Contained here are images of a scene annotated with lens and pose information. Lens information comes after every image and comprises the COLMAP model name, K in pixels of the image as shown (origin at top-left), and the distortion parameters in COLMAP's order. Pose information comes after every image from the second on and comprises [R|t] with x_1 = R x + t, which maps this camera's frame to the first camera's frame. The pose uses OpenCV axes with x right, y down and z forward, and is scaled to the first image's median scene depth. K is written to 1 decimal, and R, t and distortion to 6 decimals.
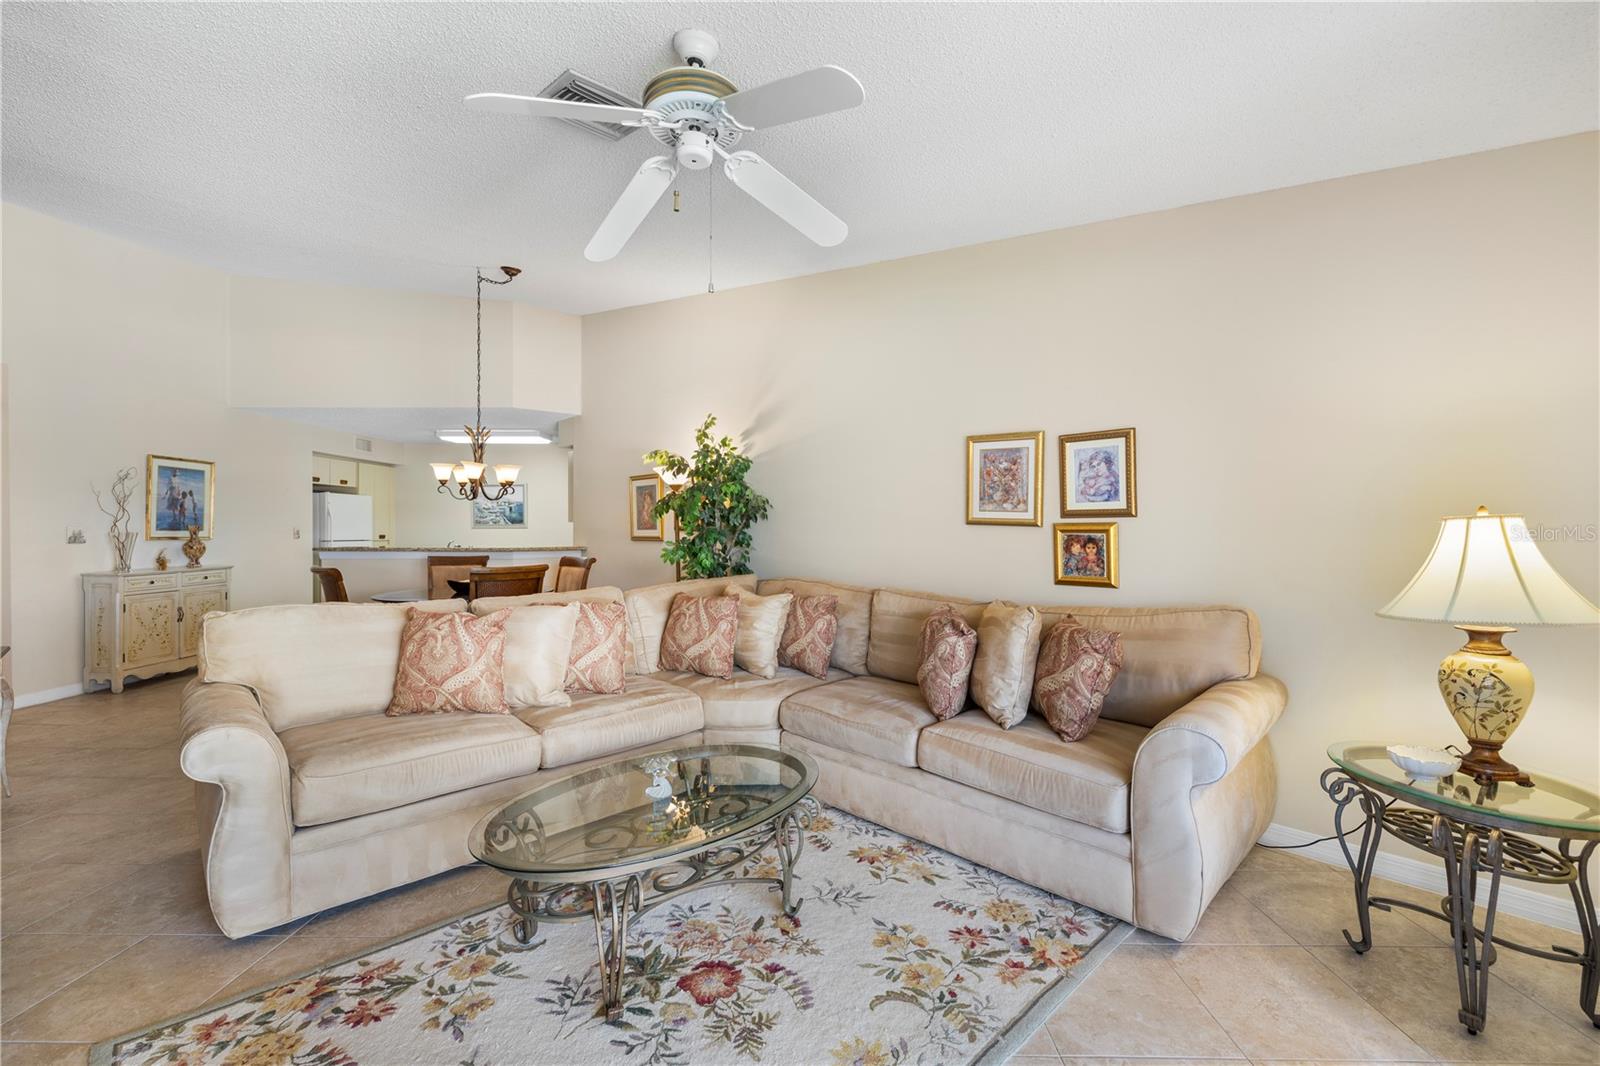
lens RADIAL K [[671.7, 0, 797.8], [0, 671.7, 531.2], [0, 0, 1]] dist [0.001731, -0.000058]
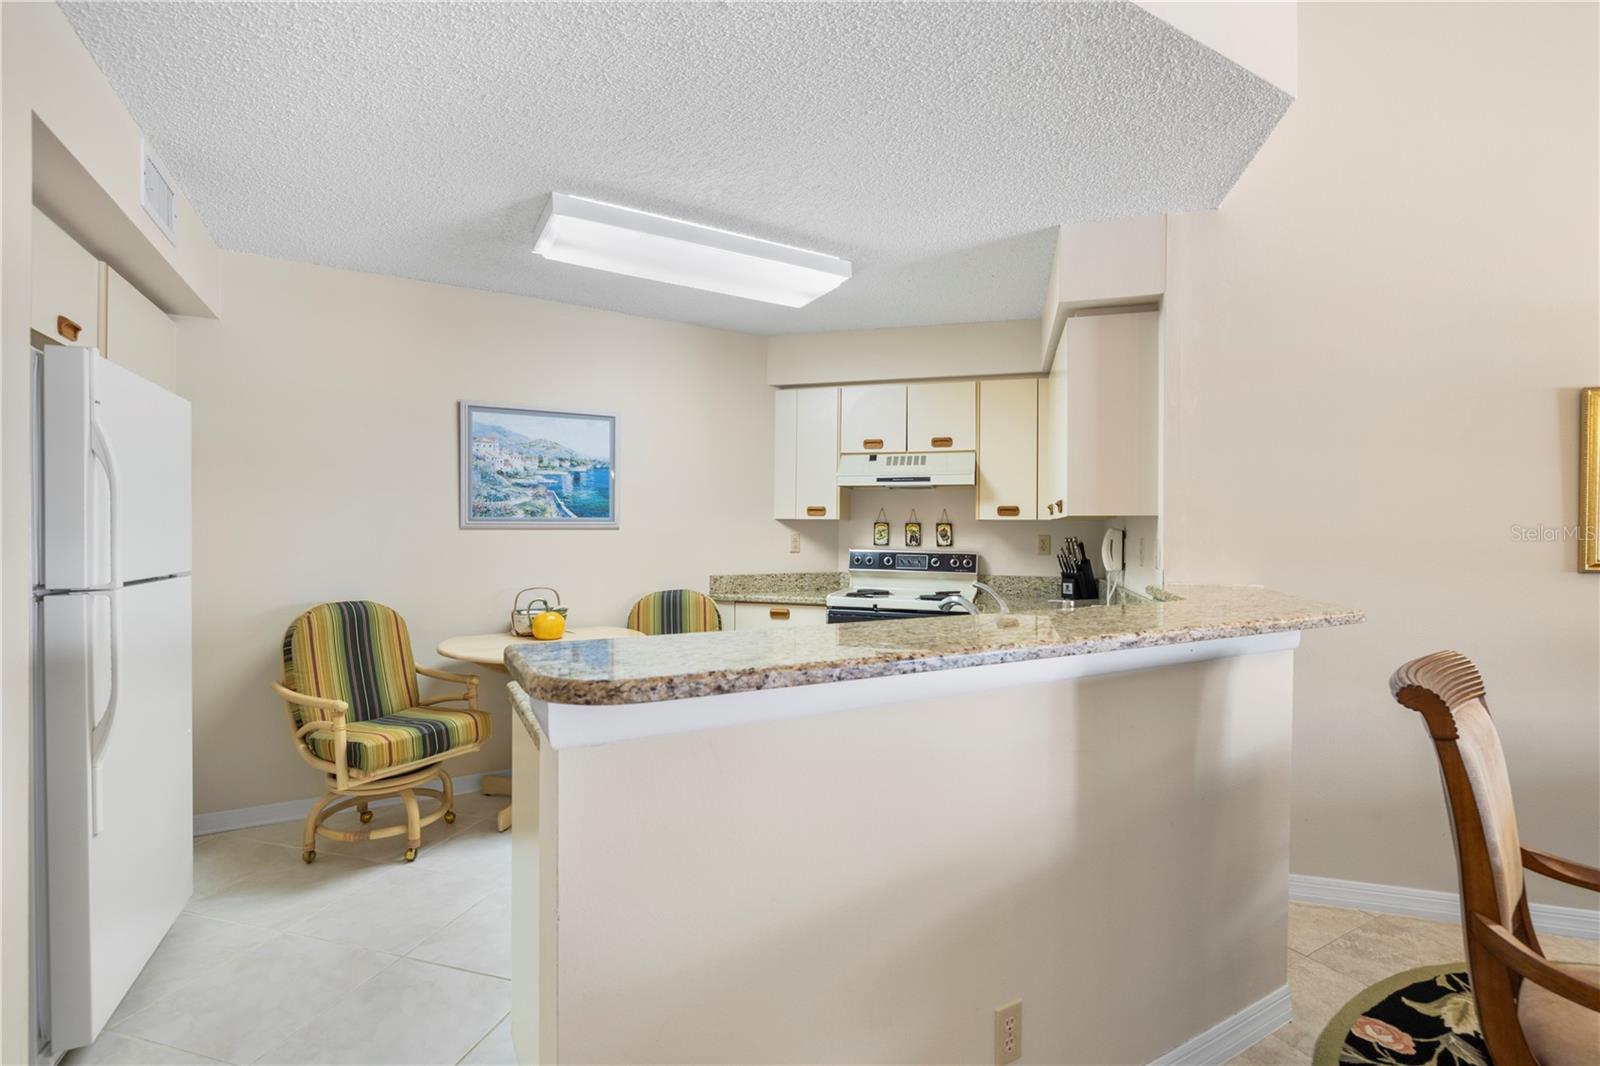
lens RADIAL K [[713.4, 0, 797.7], [0, 713.4, 530.8], [0, 0, 1]] dist [-0.000809, -0.000136]
pose [[0.865123, 0.005829, 0.501525, -0.890610], [-0.005460, 0.999983, -0.002203, -0.005277], [-0.501530, -0.000832, 0.865140, 1.012611]]
